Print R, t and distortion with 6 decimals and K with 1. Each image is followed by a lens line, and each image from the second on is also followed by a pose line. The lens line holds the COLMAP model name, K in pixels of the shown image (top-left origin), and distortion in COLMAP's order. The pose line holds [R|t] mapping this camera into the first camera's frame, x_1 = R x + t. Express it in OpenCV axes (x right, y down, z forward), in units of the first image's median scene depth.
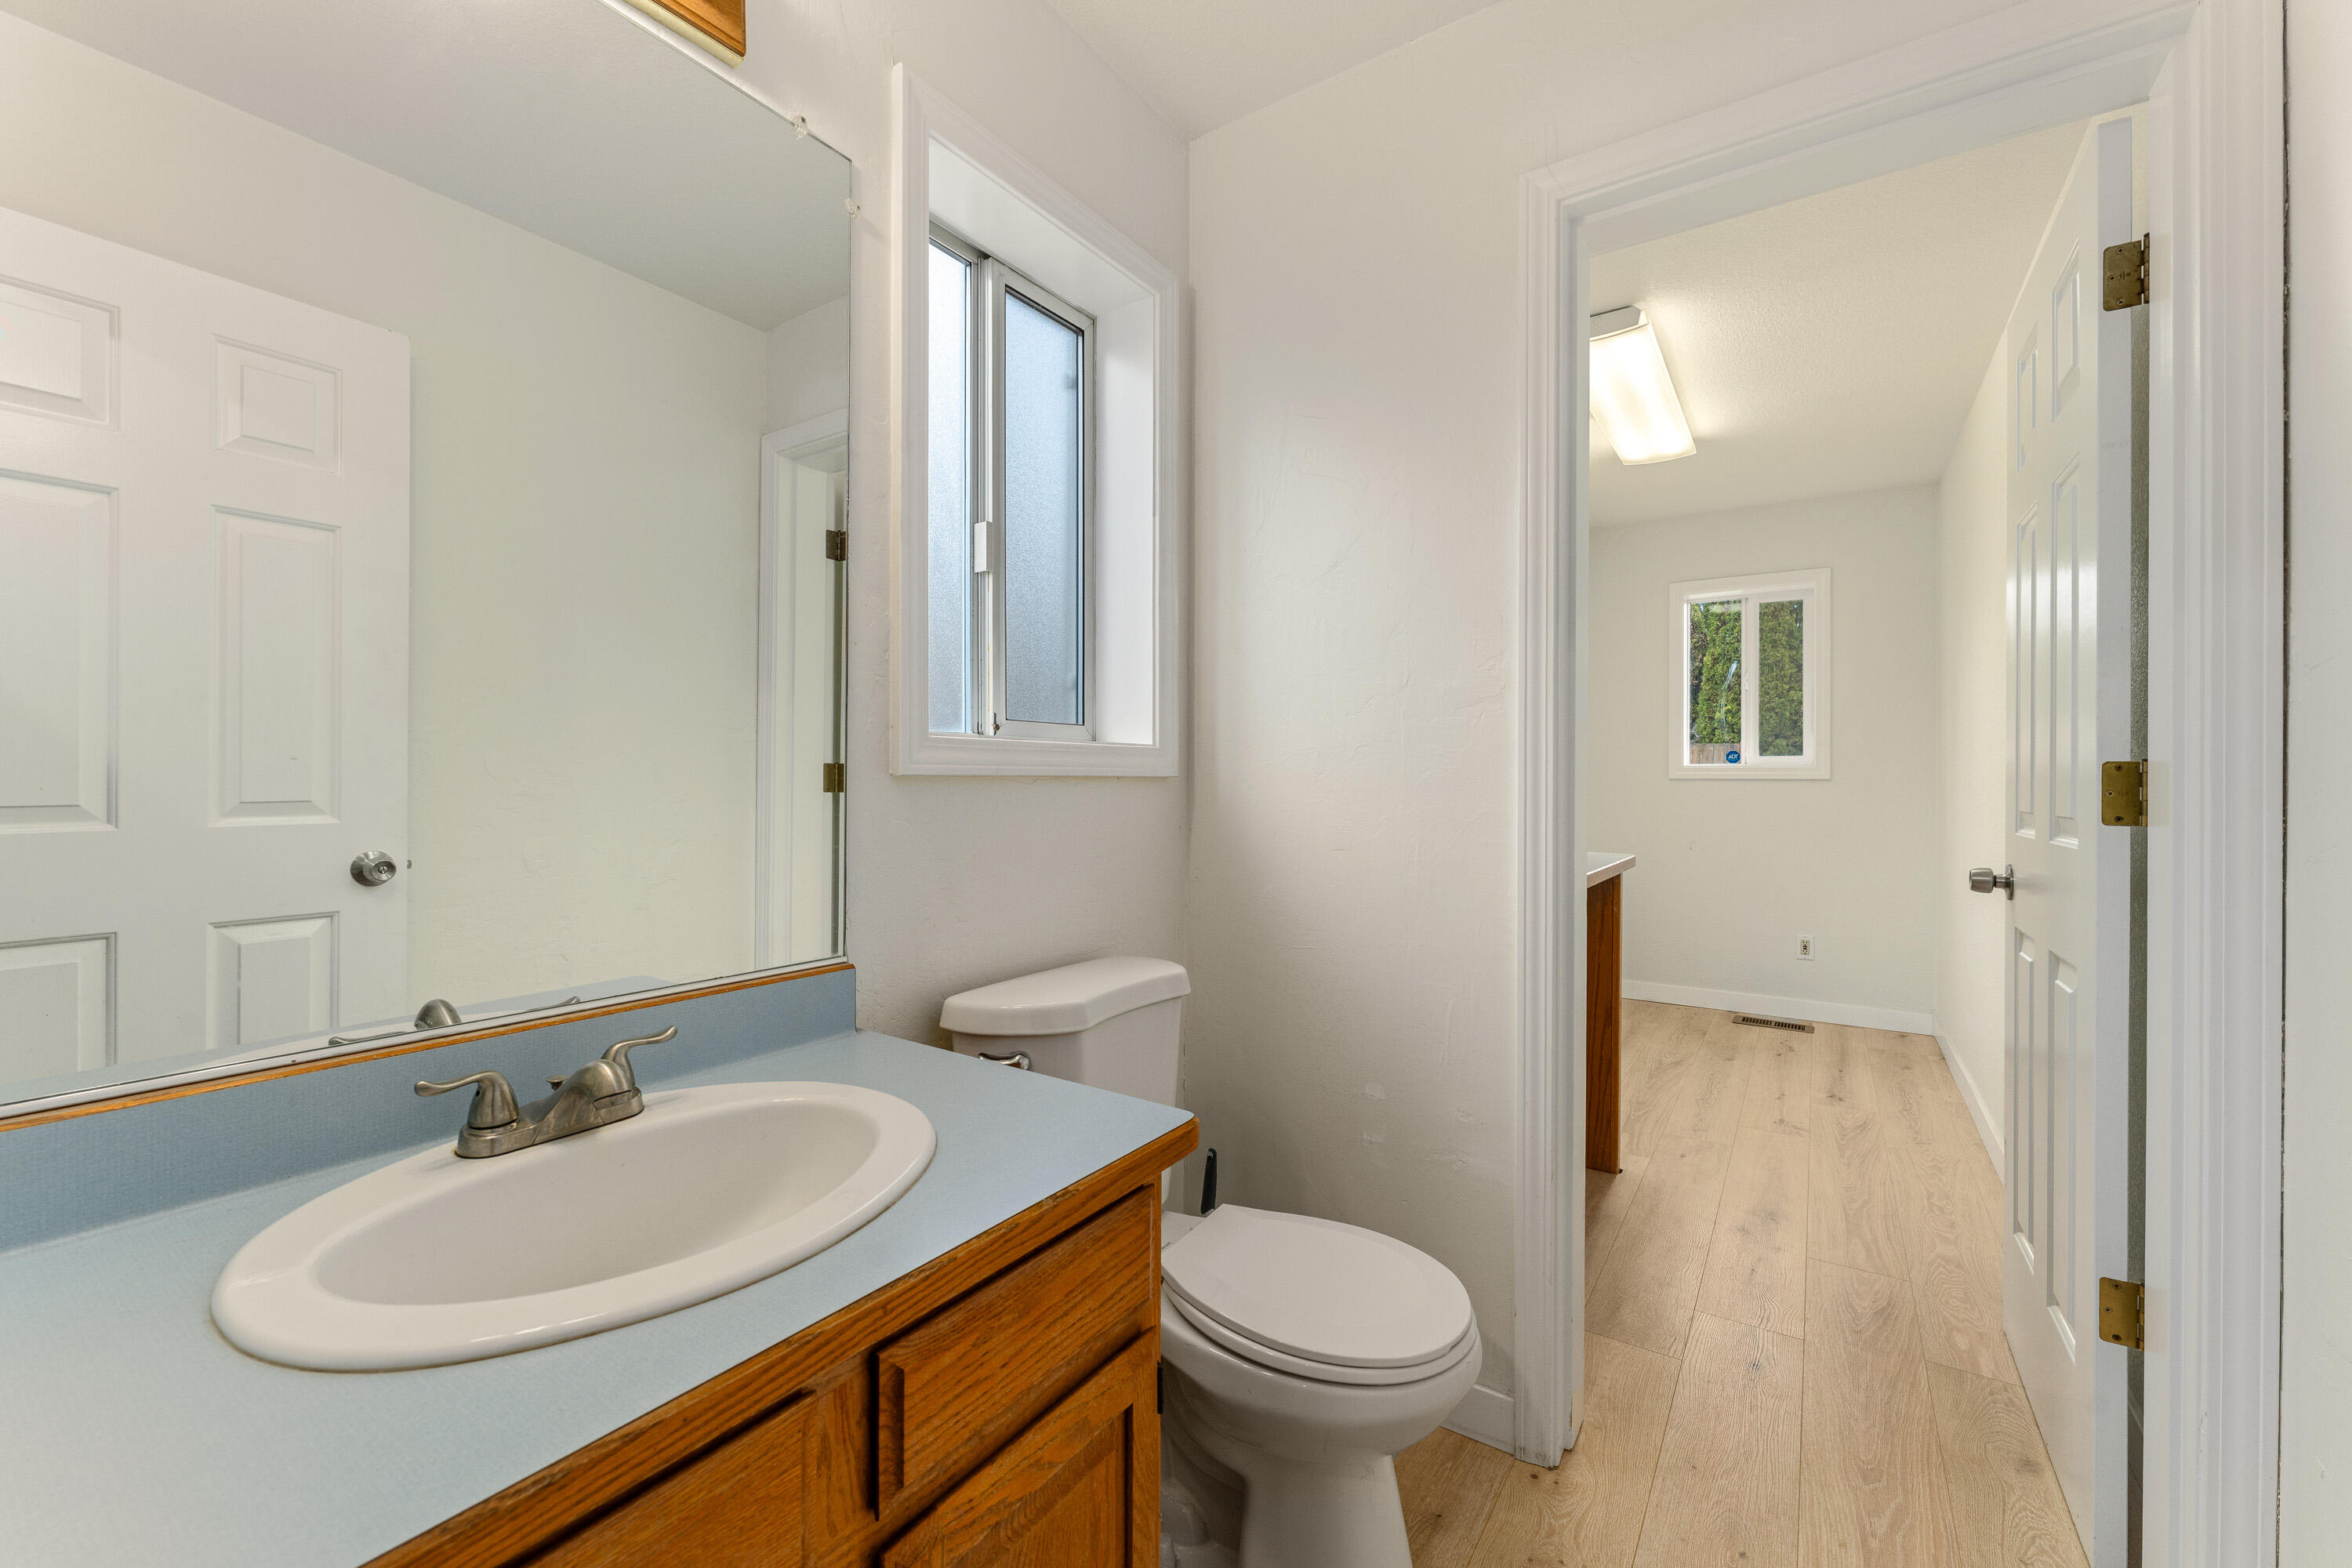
lens RADIAL K [[937.1, 0, 1177.0], [0, 937.1, 774.3], [0, 0, 1]] dist [-0.000977, -0.000295]
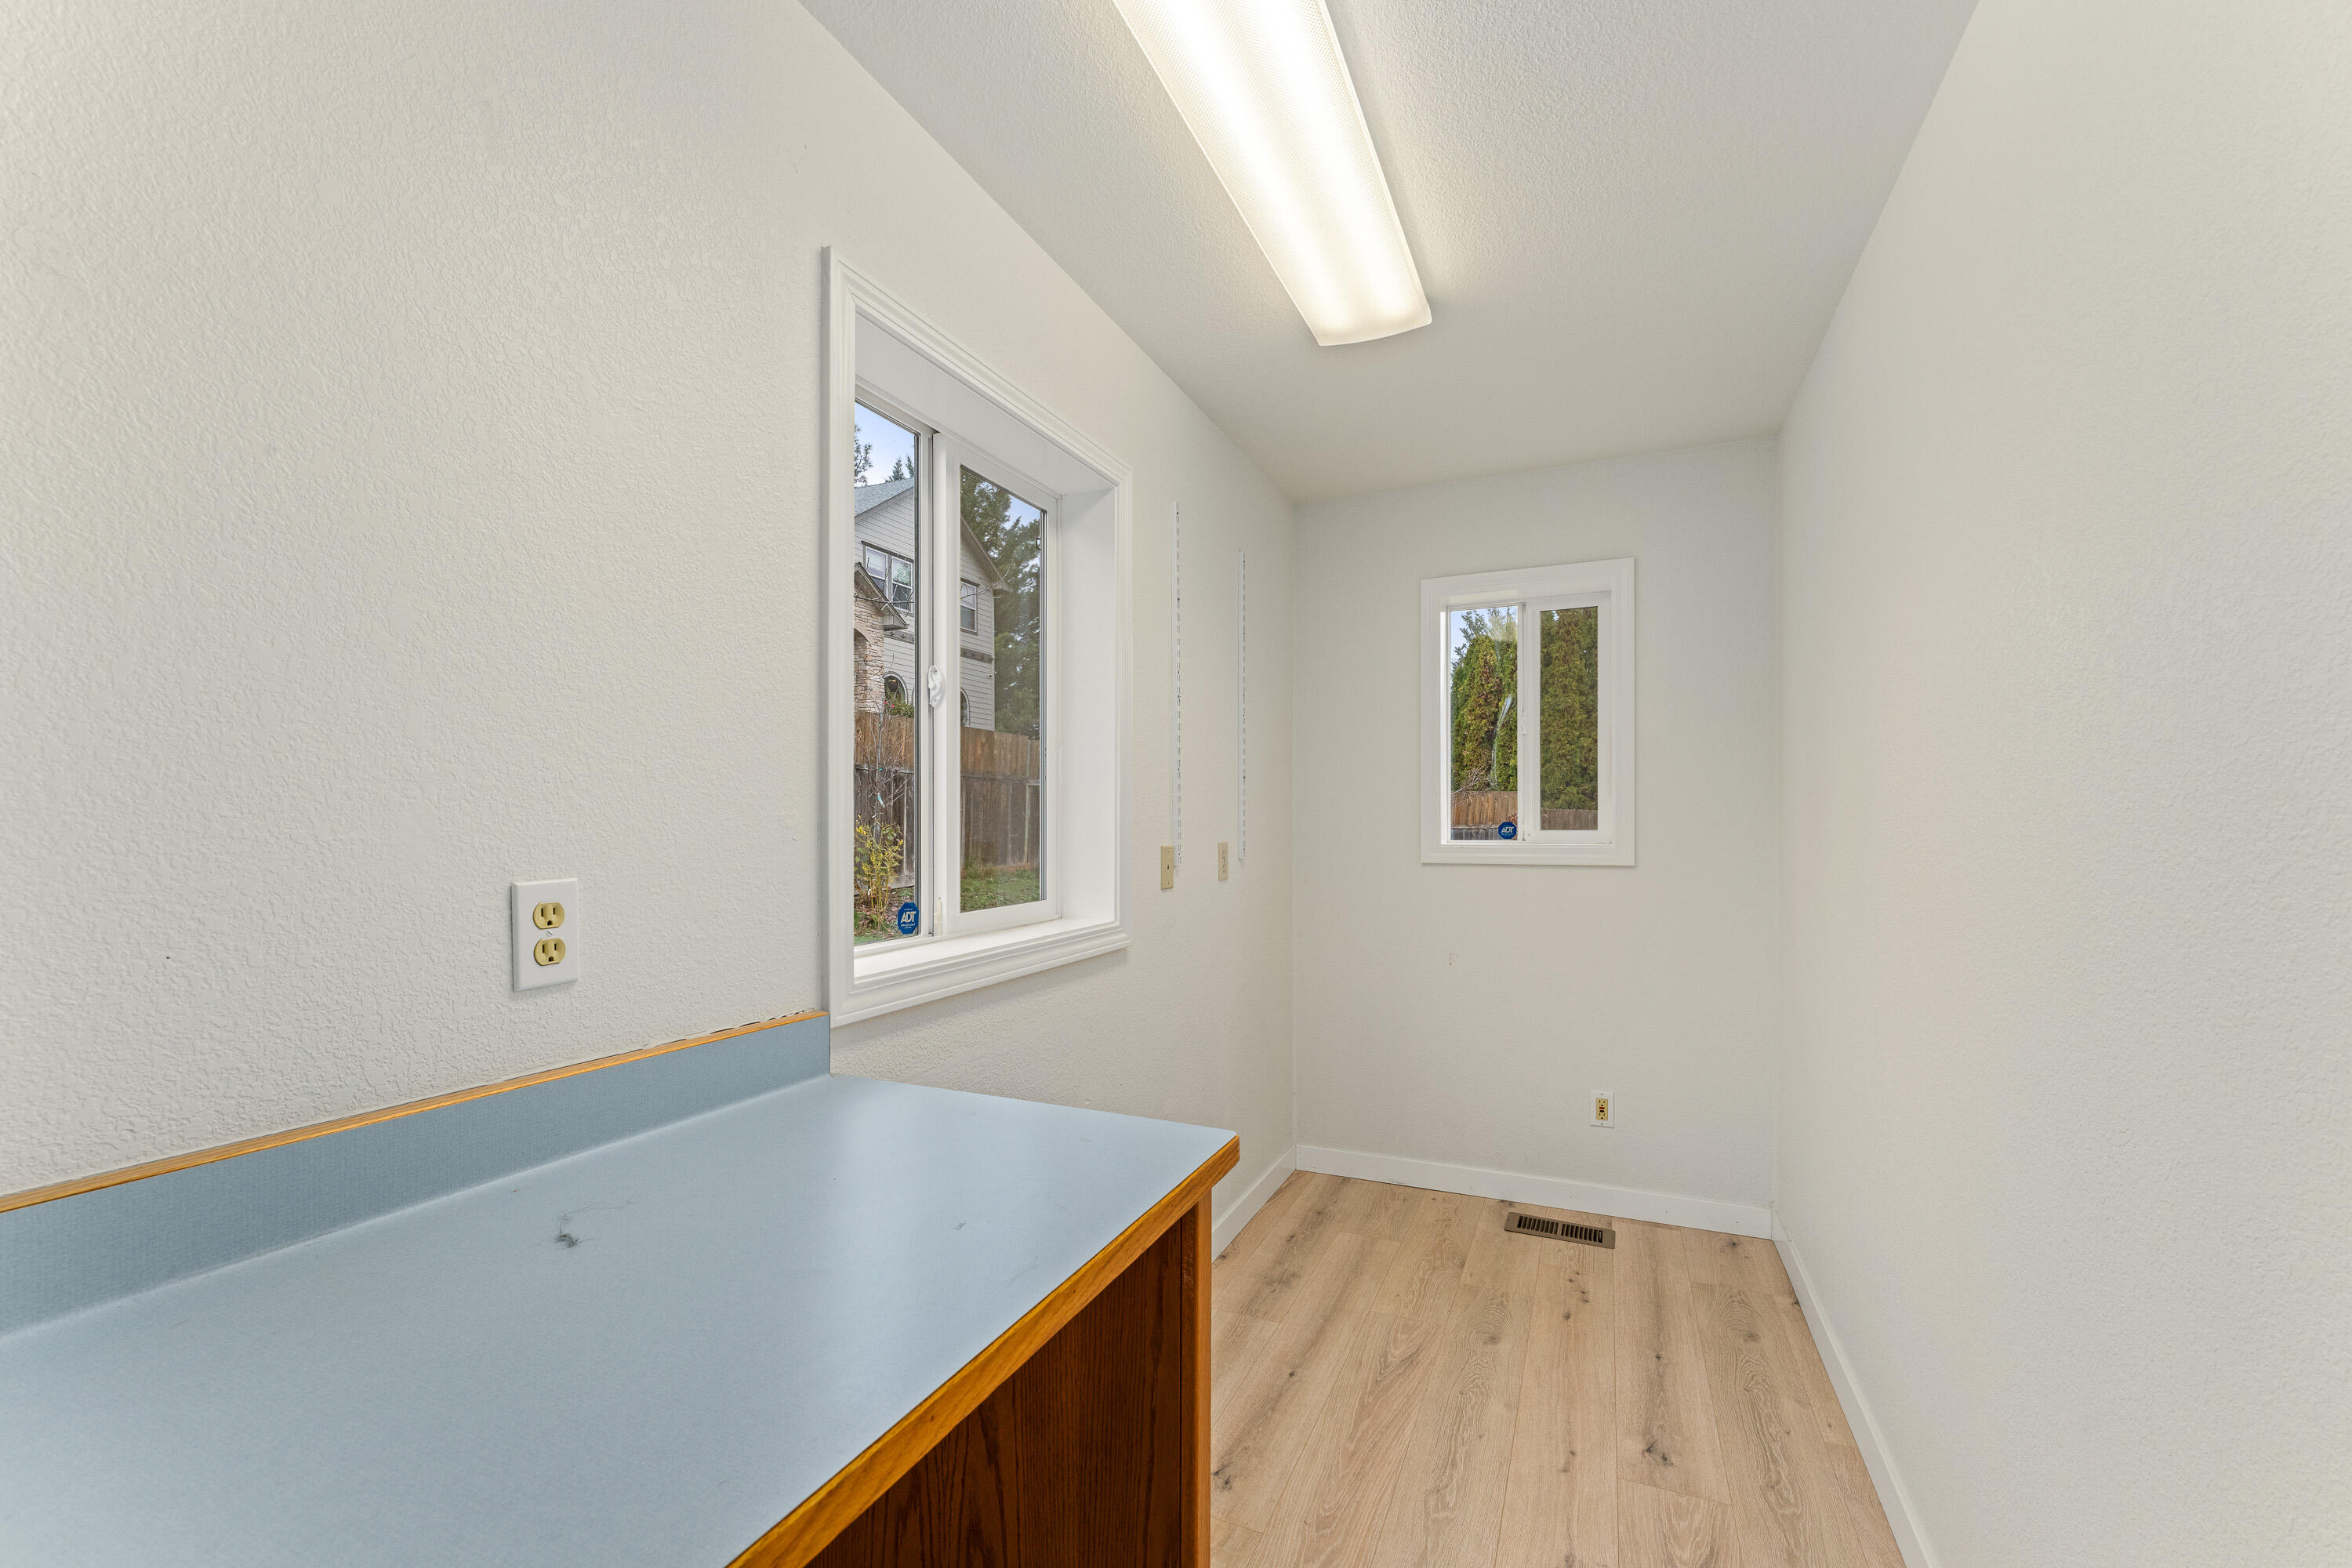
lens RADIAL K [[964.9, 0, 1170.0], [0, 964.9, 824.2], [0, 0, 1]] dist [-0.000560, -0.000088]
pose [[0.984275, -0.007260, 0.176491, 0.234441], [0.006322, 0.999963, 0.005877, -0.031239], [-0.176528, -0.004669, 0.984285, 0.358982]]
